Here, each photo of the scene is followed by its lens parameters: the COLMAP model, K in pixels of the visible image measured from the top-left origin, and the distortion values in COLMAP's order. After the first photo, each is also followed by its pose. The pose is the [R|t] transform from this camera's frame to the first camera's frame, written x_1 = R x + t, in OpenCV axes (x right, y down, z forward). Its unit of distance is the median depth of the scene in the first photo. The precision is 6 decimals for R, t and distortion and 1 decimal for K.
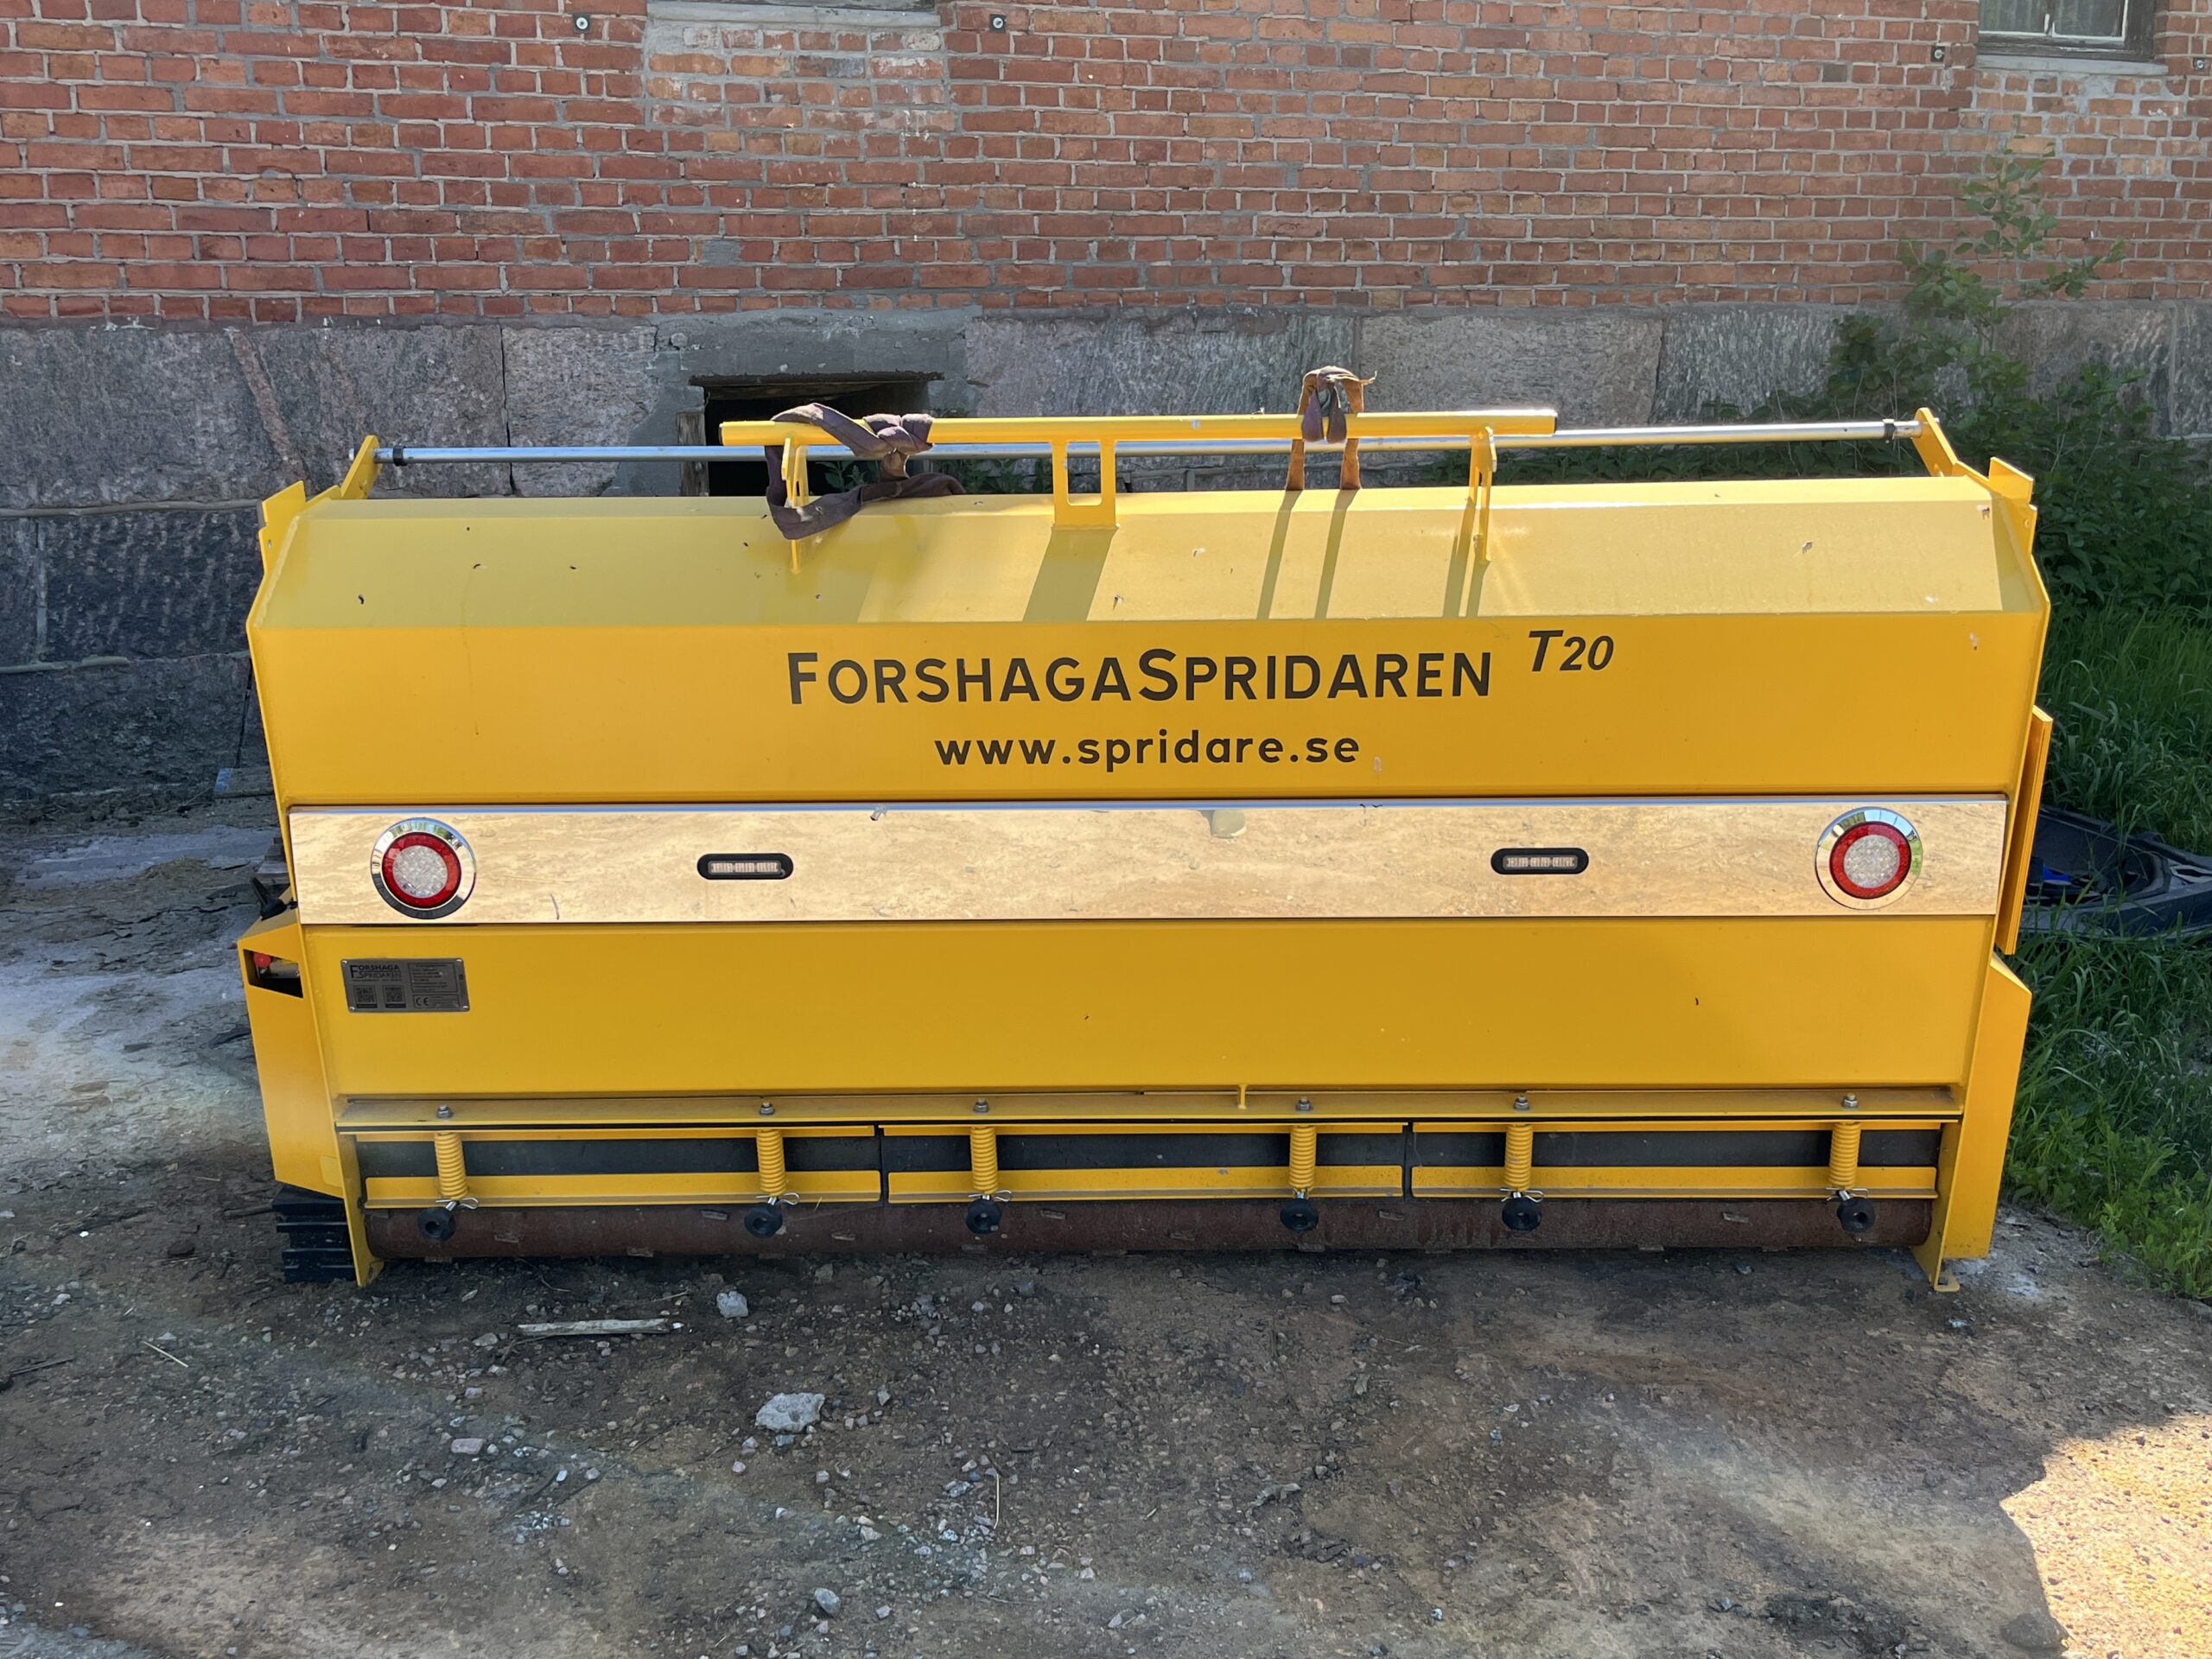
lens RADIAL K [[2057.3, 0, 1106.0], [0, 2057.3, 829.5], [0, 0, 1]] dist [0.041832, -0.019194]
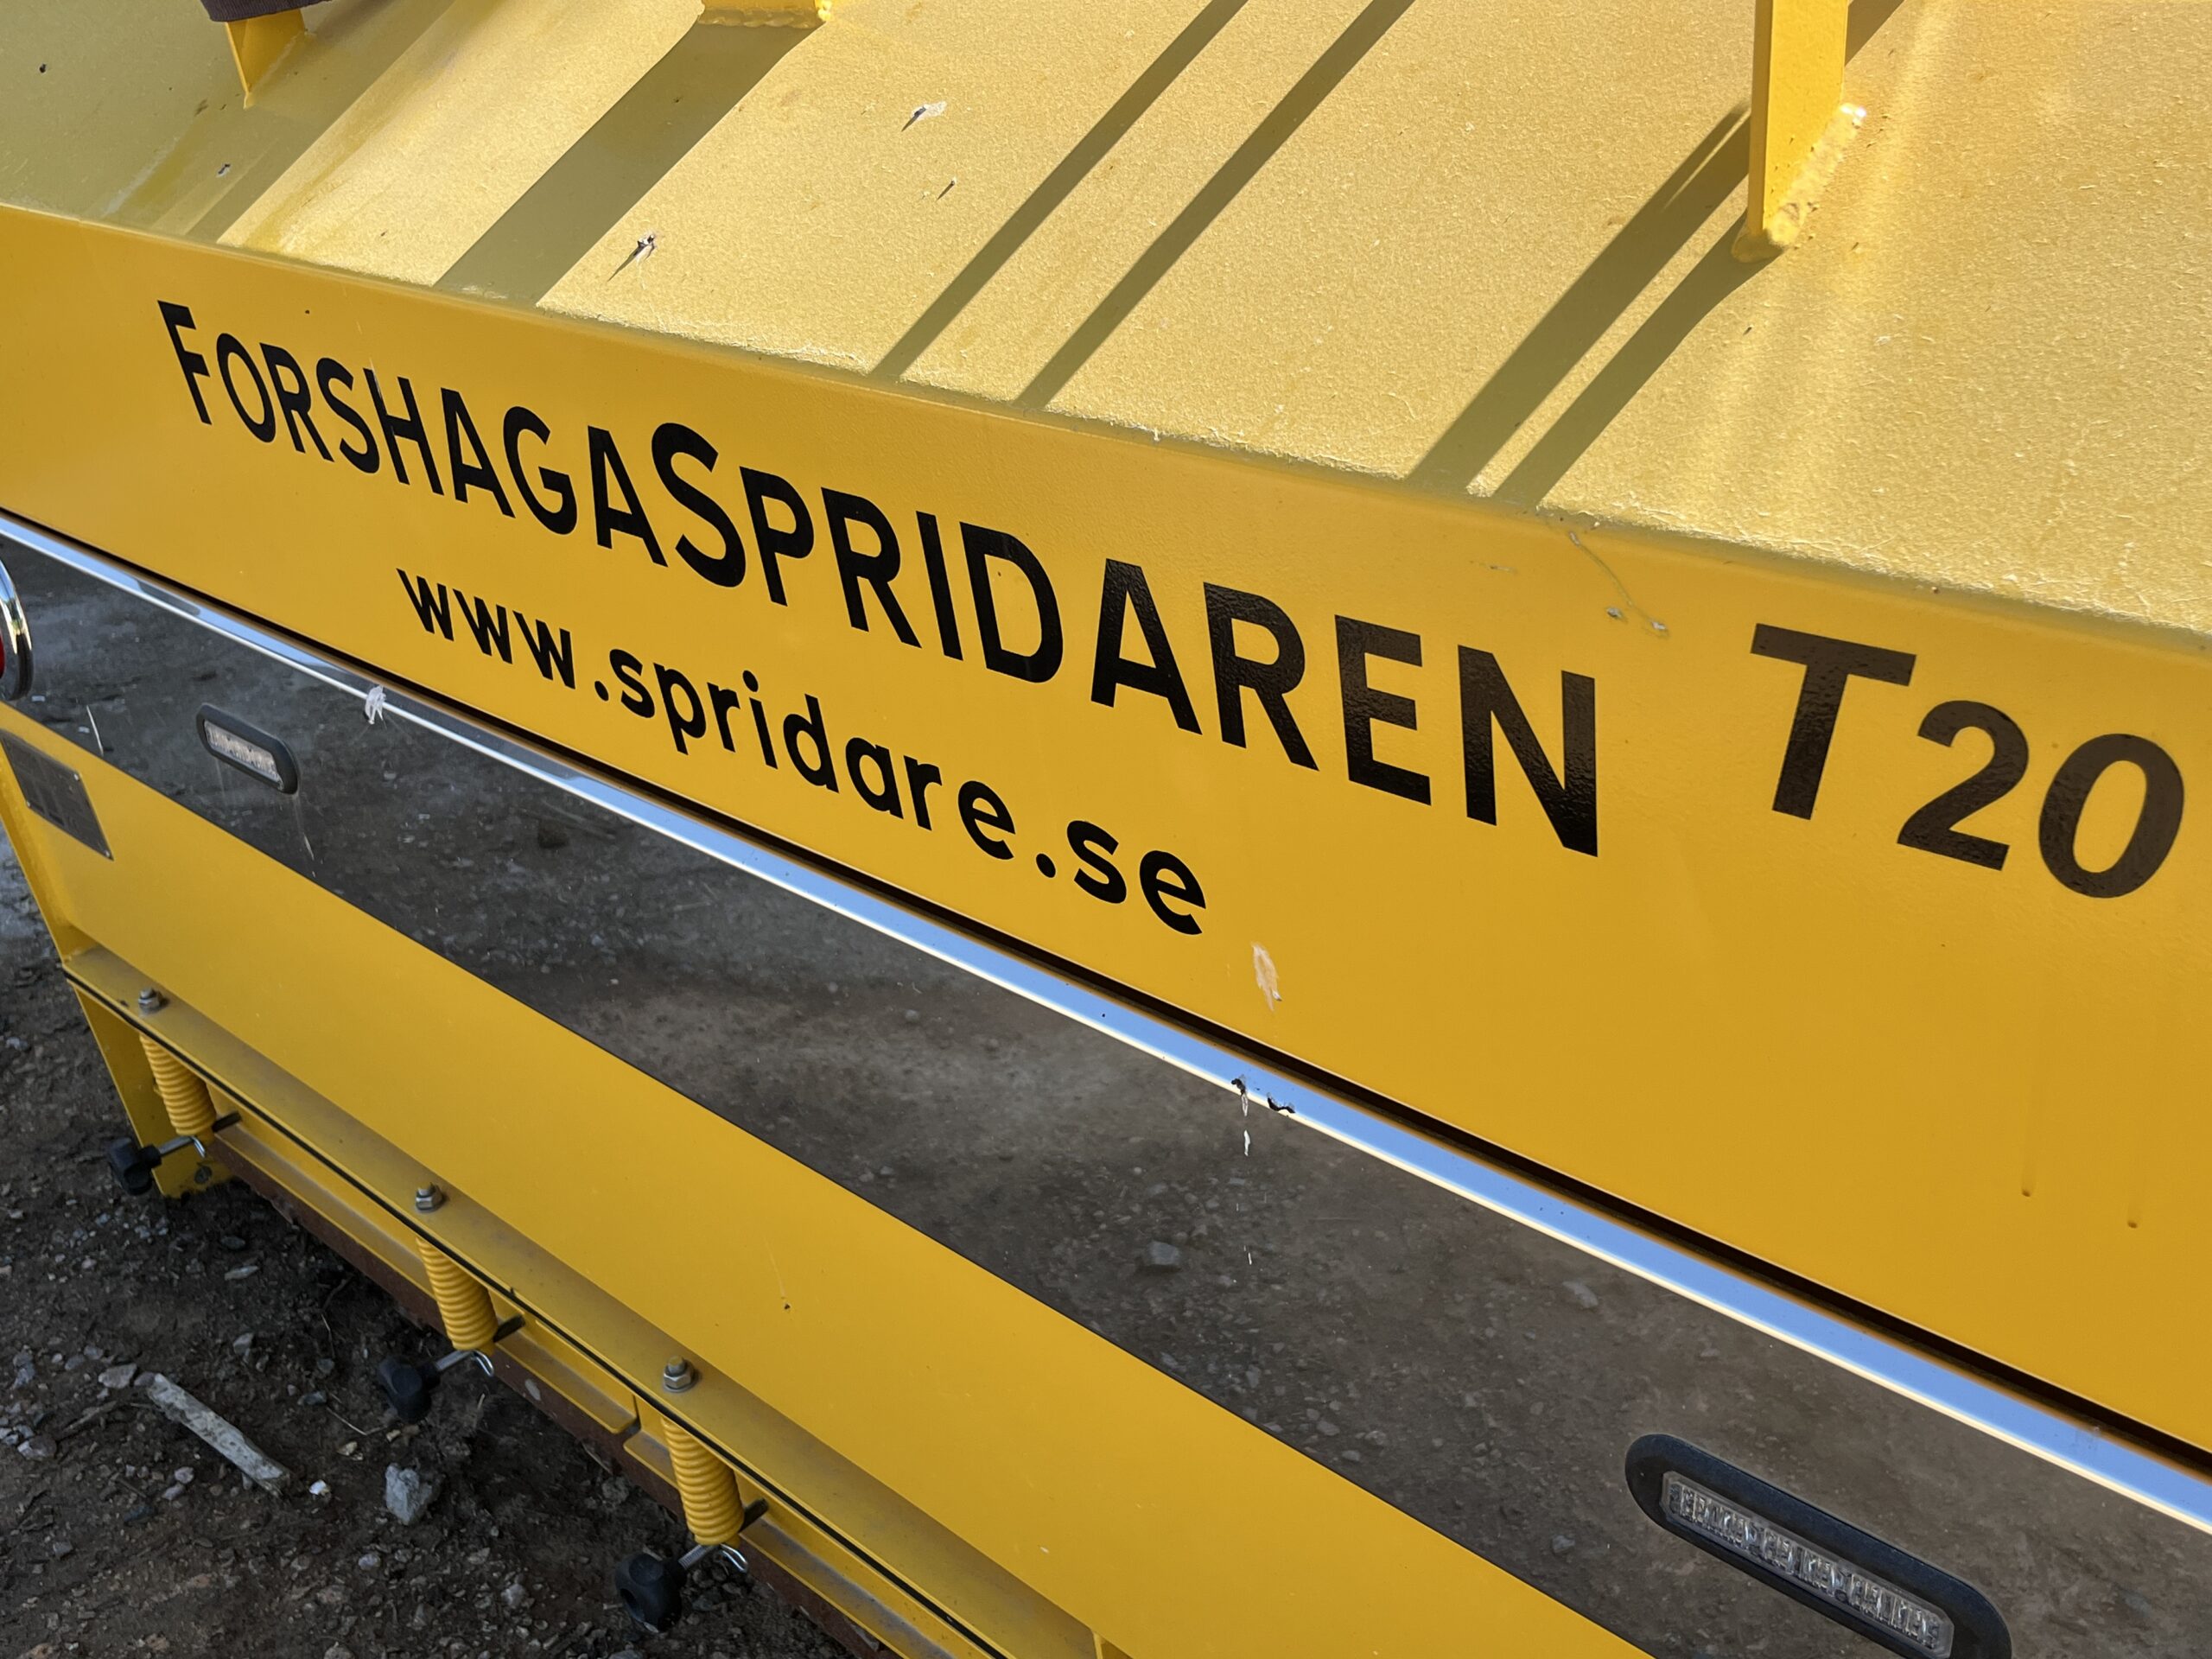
lens RADIAL K [[2118.2, 0, 1106.2], [0, 2118.2, 827.2], [0, 0, 1]] dist [0.039044, -0.007908]
pose [[0.734596, 0.270240, -0.622366, 0.129832], [-0.146844, 0.958843, 0.243018, -0.052276], [0.662424, -0.087130, 0.744045, 0.354979]]
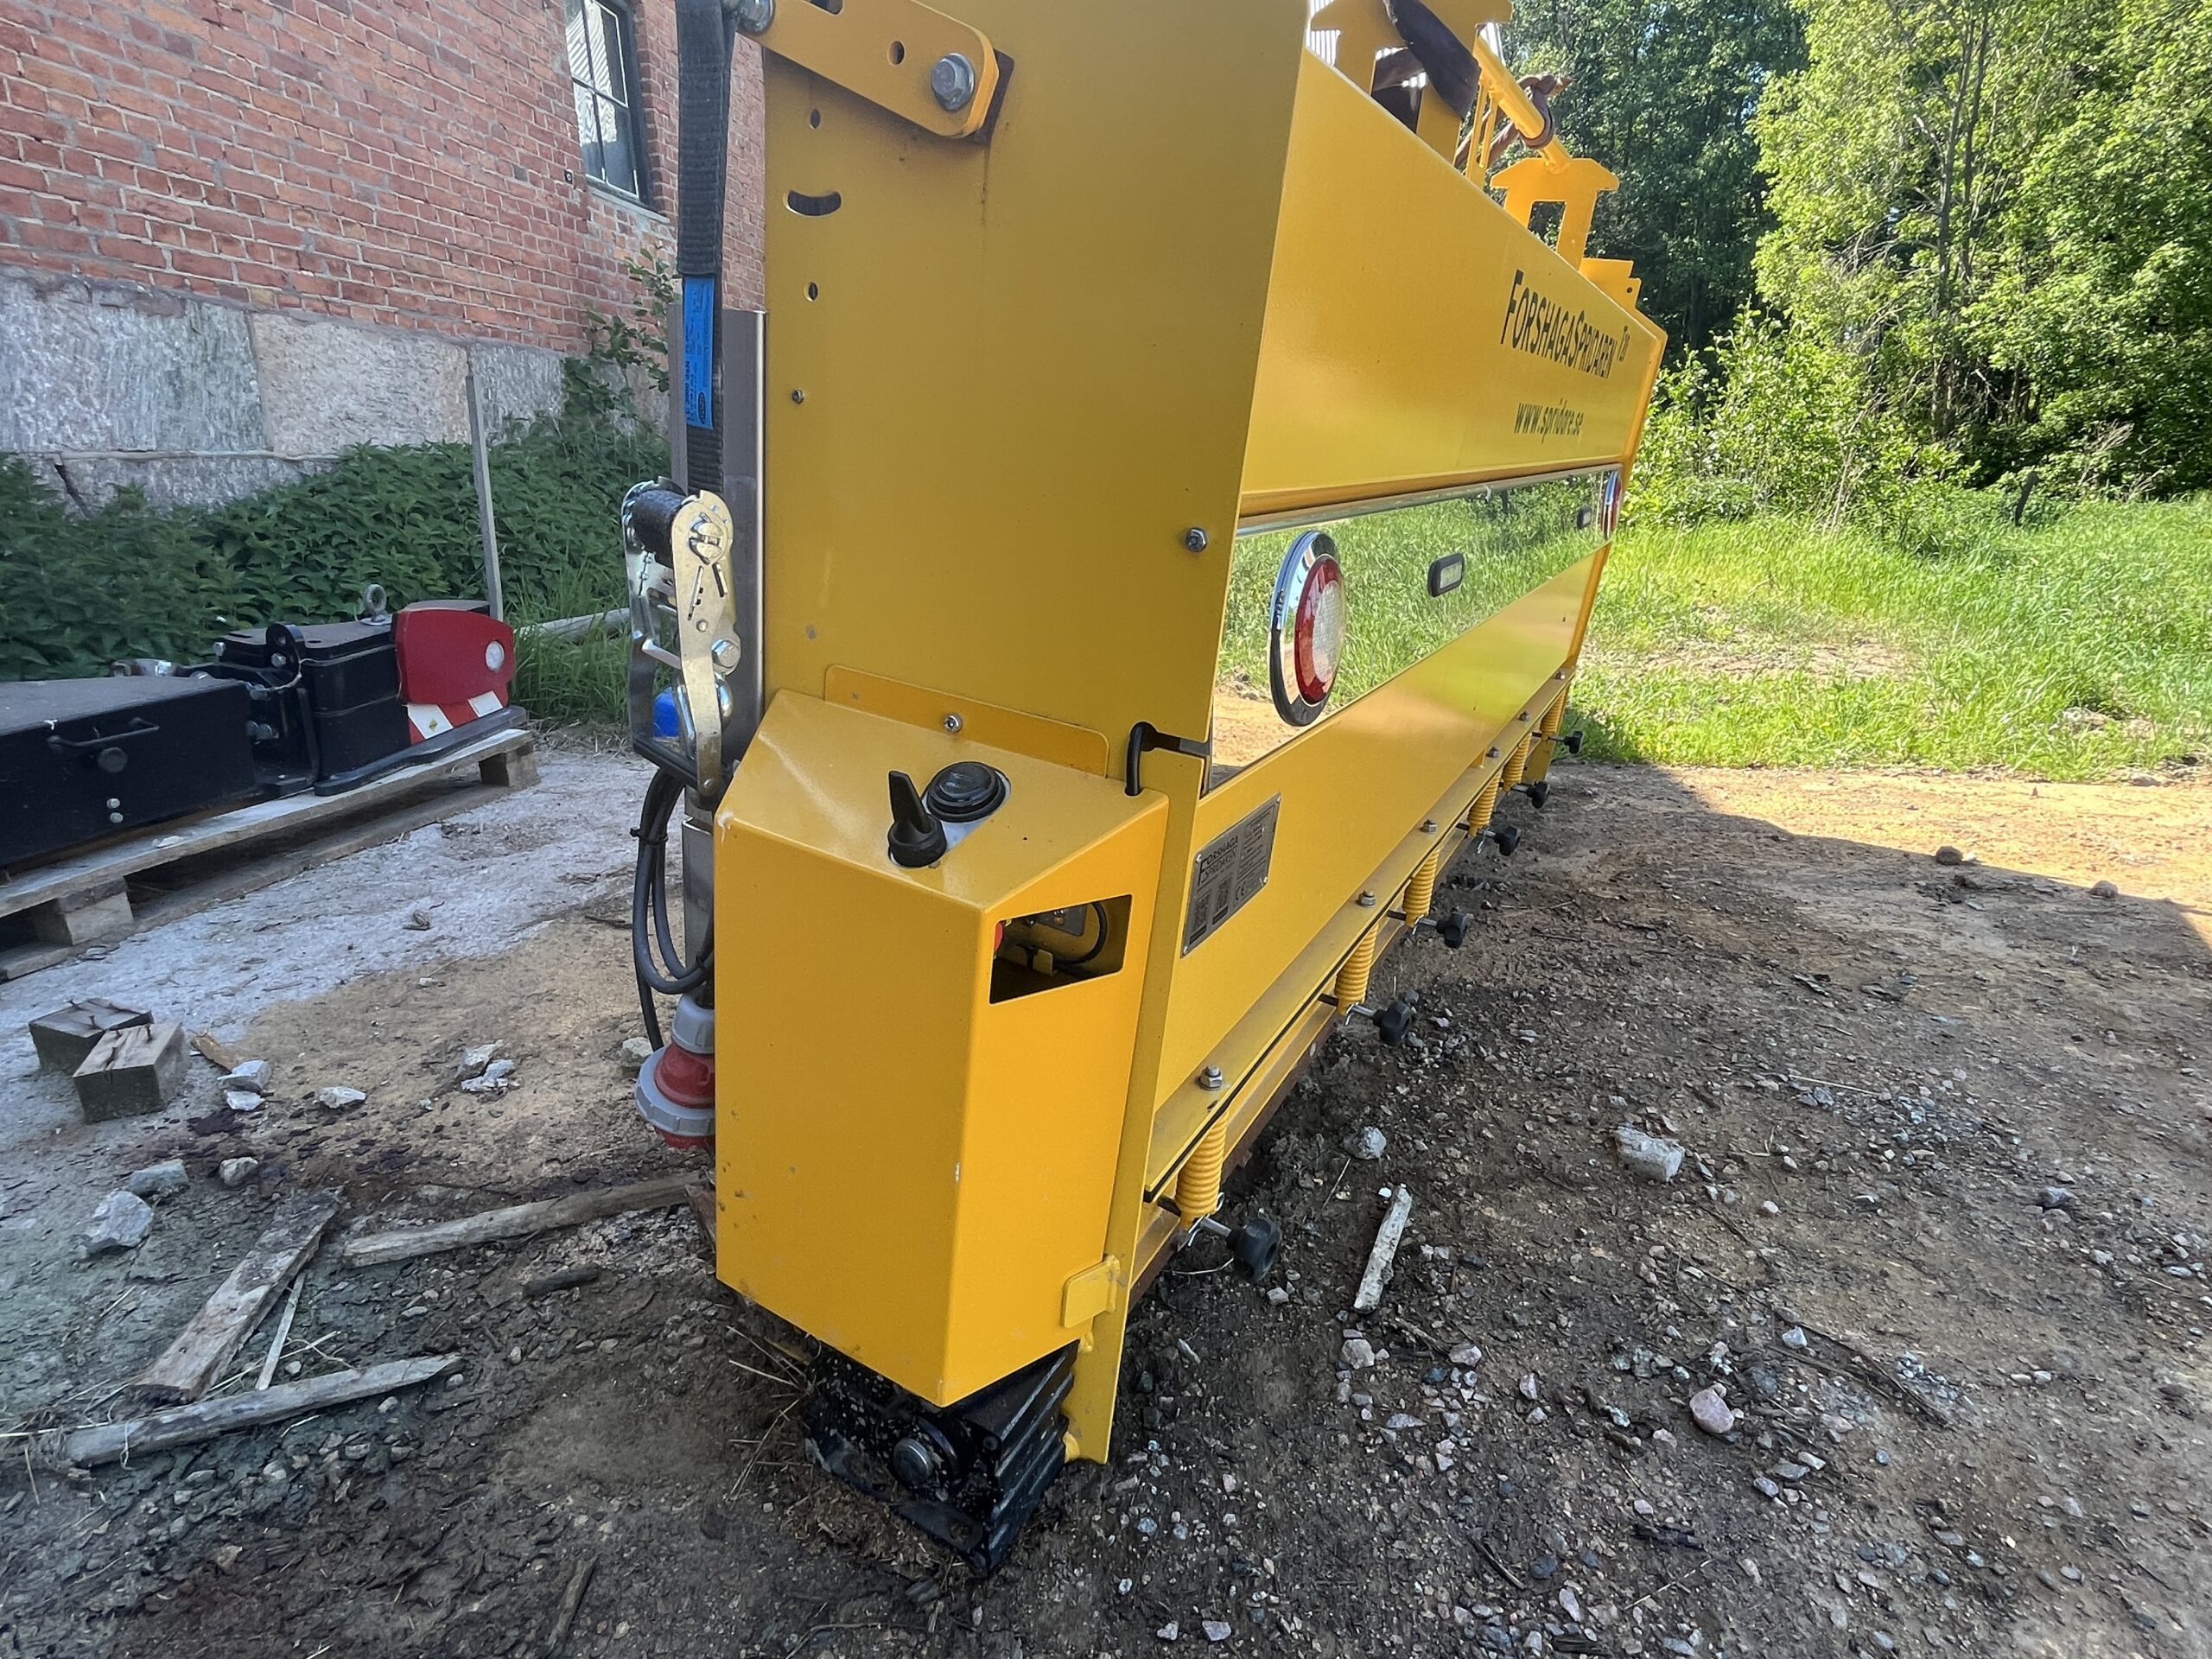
lens RADIAL K [[1166.3, 0, 1081.2], [0, 1166.3, 828.7], [0, 0, 1]] dist [-0.000358, -0.000276]
pose [[0.476693, -0.266755, 0.837619, -0.294100], [0.228585, 0.957684, 0.174903, 0.000774], [-0.848830, 0.108092, 0.517497, 0.418003]]
